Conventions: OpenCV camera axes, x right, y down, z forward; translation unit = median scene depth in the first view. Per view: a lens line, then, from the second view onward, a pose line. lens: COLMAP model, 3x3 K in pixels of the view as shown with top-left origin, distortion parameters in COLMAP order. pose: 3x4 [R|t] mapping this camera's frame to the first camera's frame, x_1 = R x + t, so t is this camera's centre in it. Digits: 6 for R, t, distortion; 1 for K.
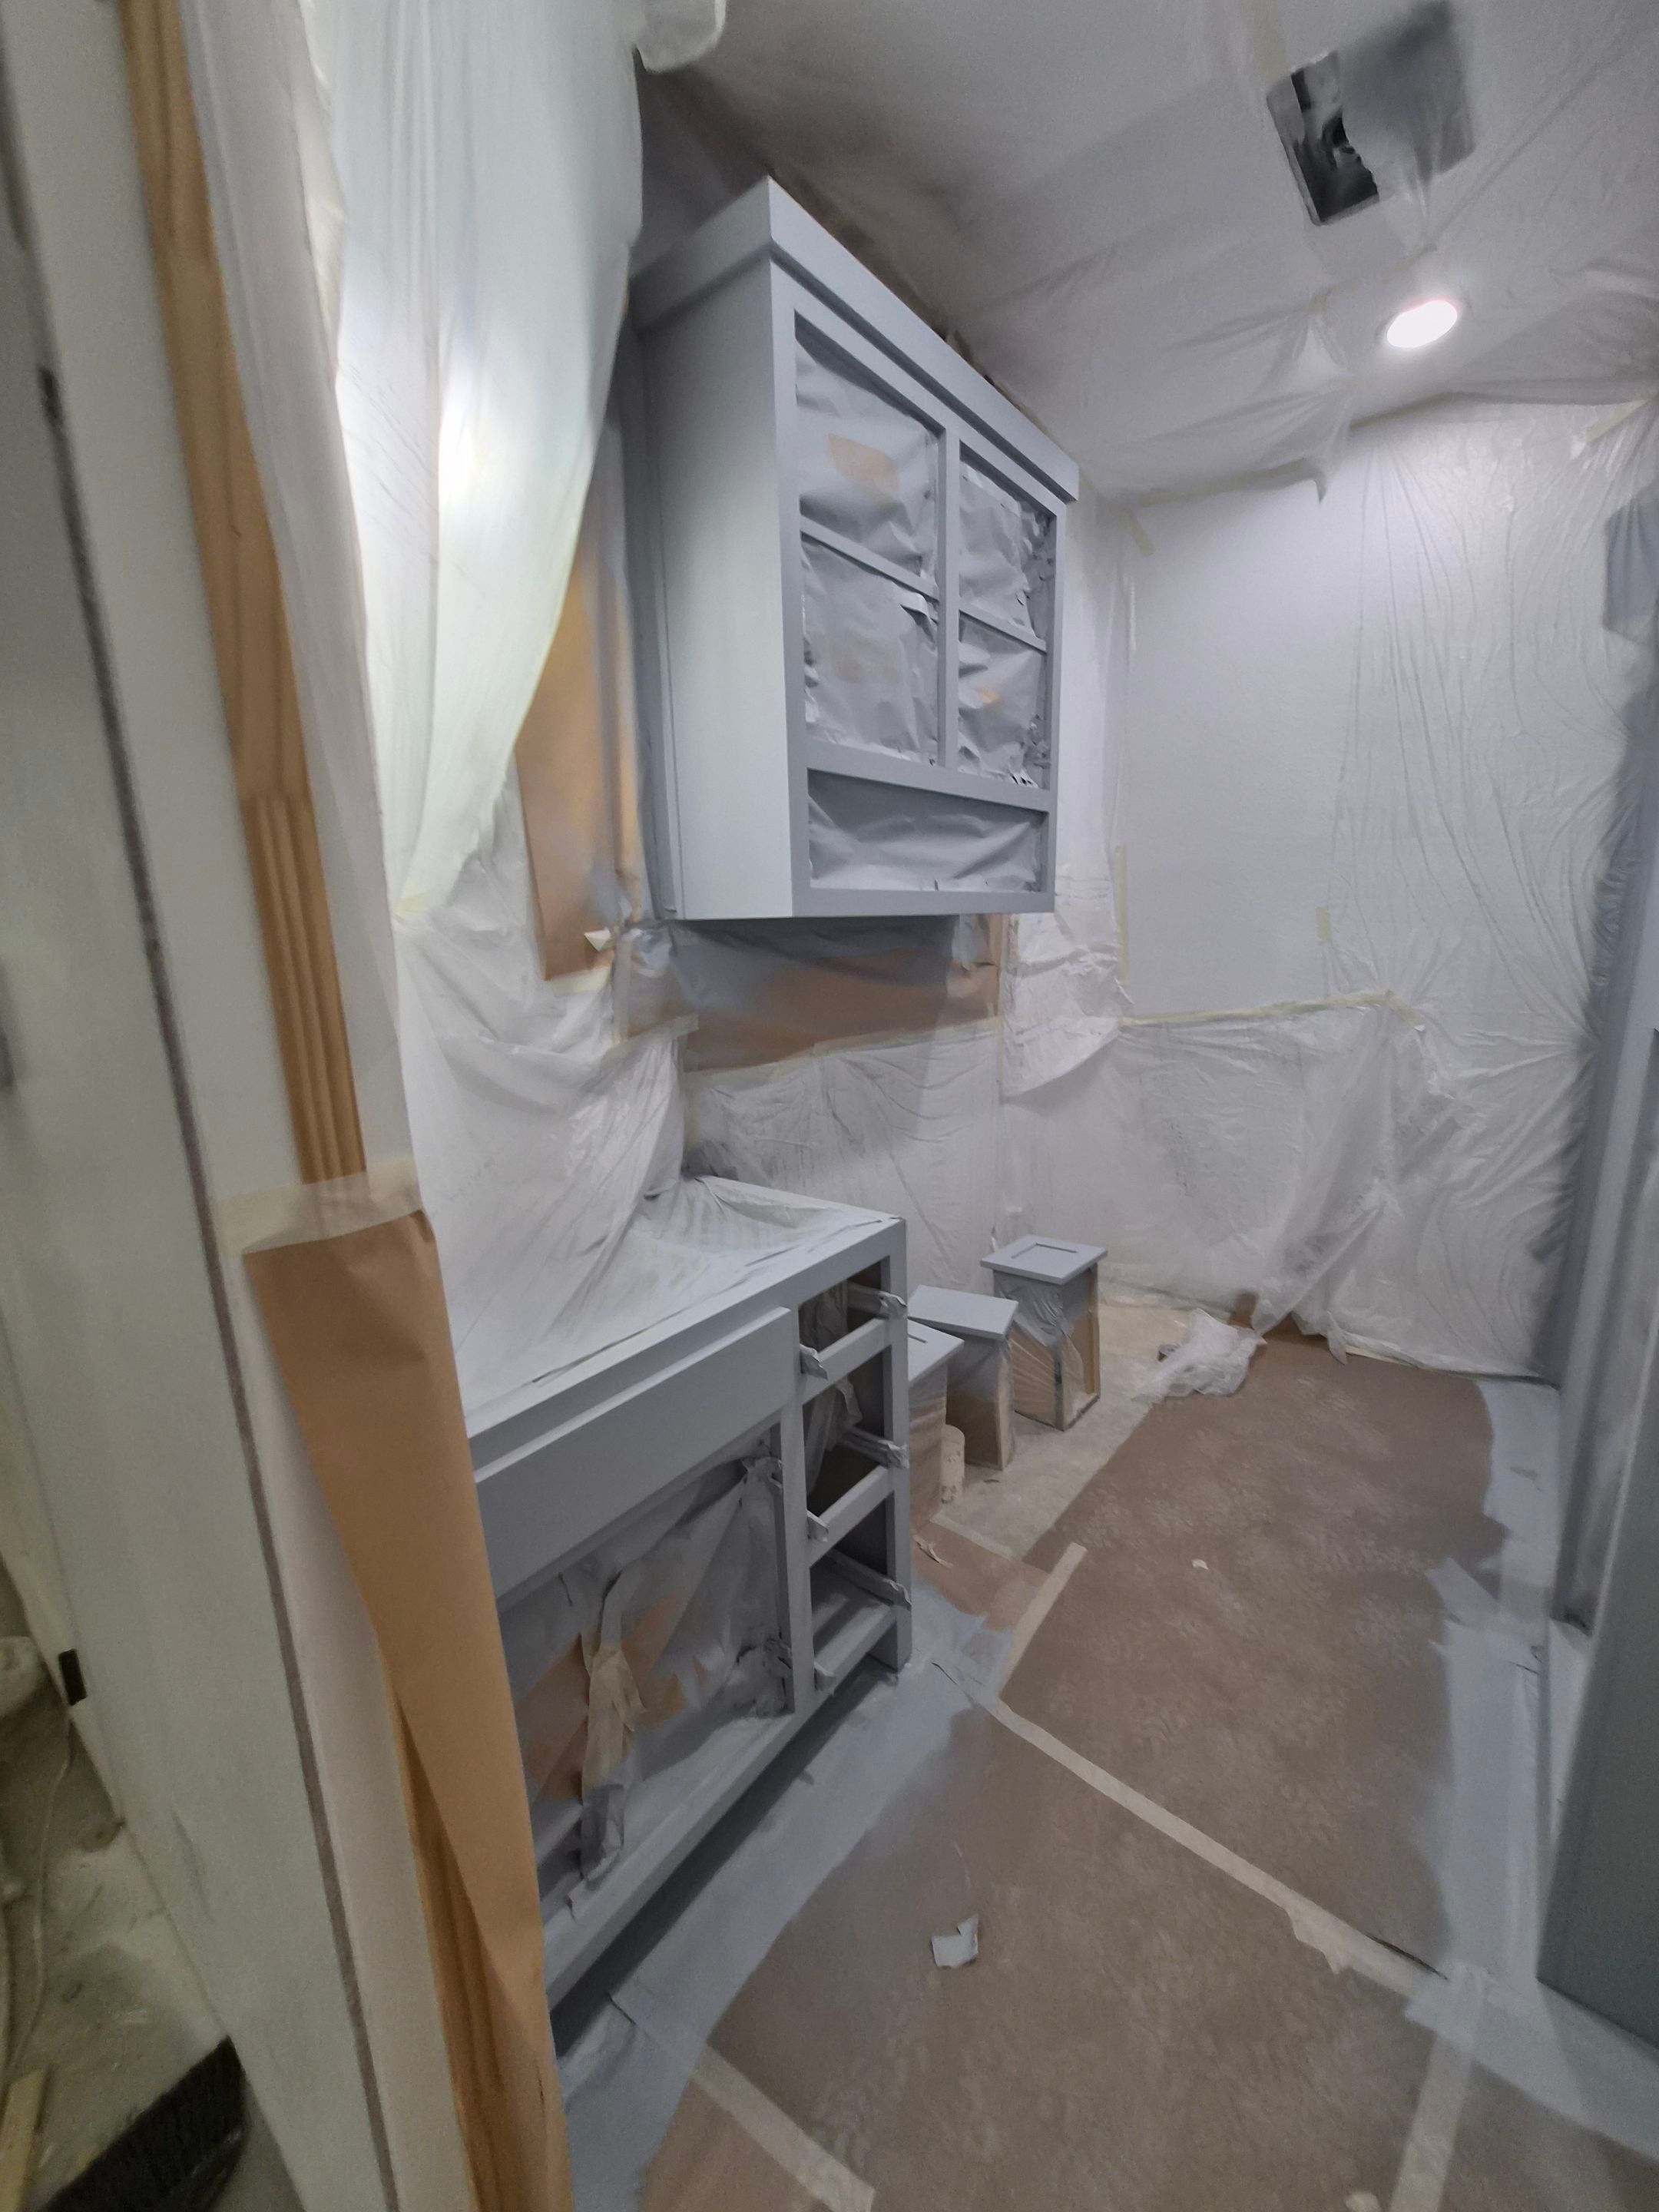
lens RADIAL K [[872.4, 0, 833.4], [0, 872.4, 1103.1], [0, 0, 1]] dist [0.001113, -0.000160]
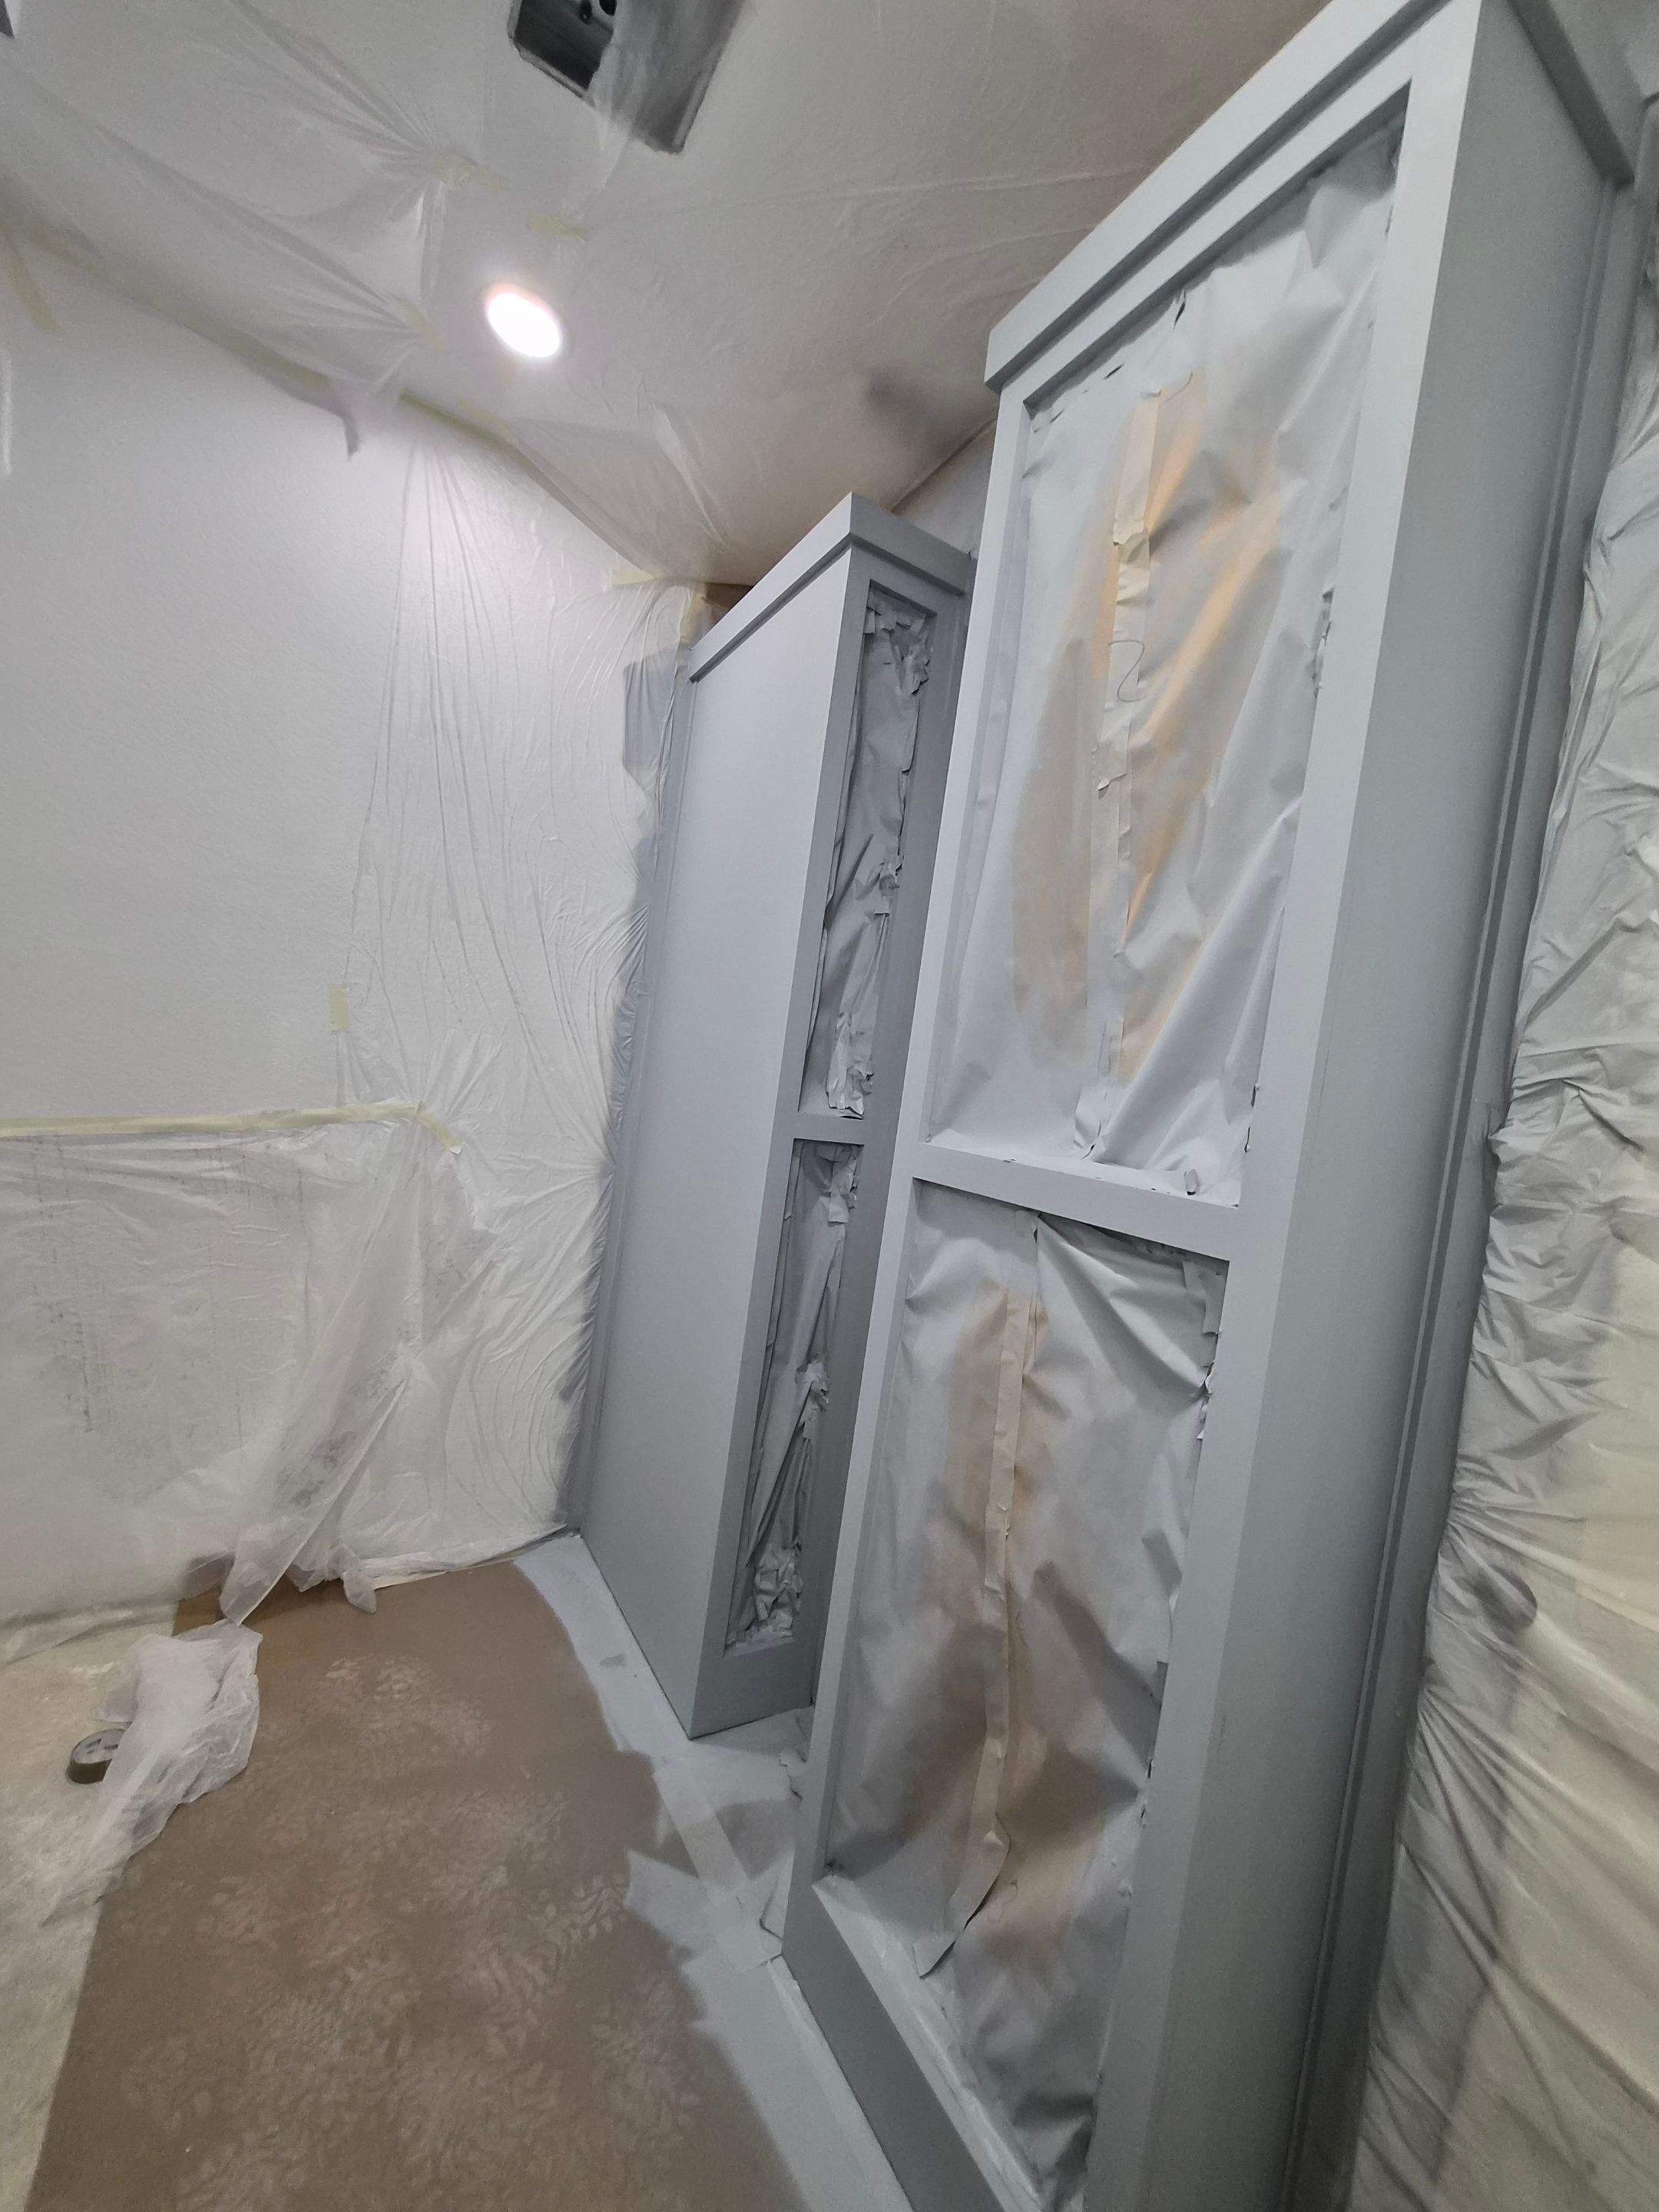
lens RADIAL K [[872.4, 0, 833.4], [0, 872.4, 1103.1], [0, 0, 1]] dist [0.001113, -0.000160]
pose [[0.322302, 0.044704, 0.945581, 0.004877], [0.054974, 0.996315, -0.065840, -0.056228], [-0.945039, 0.073203, 0.318657, 0.396391]]
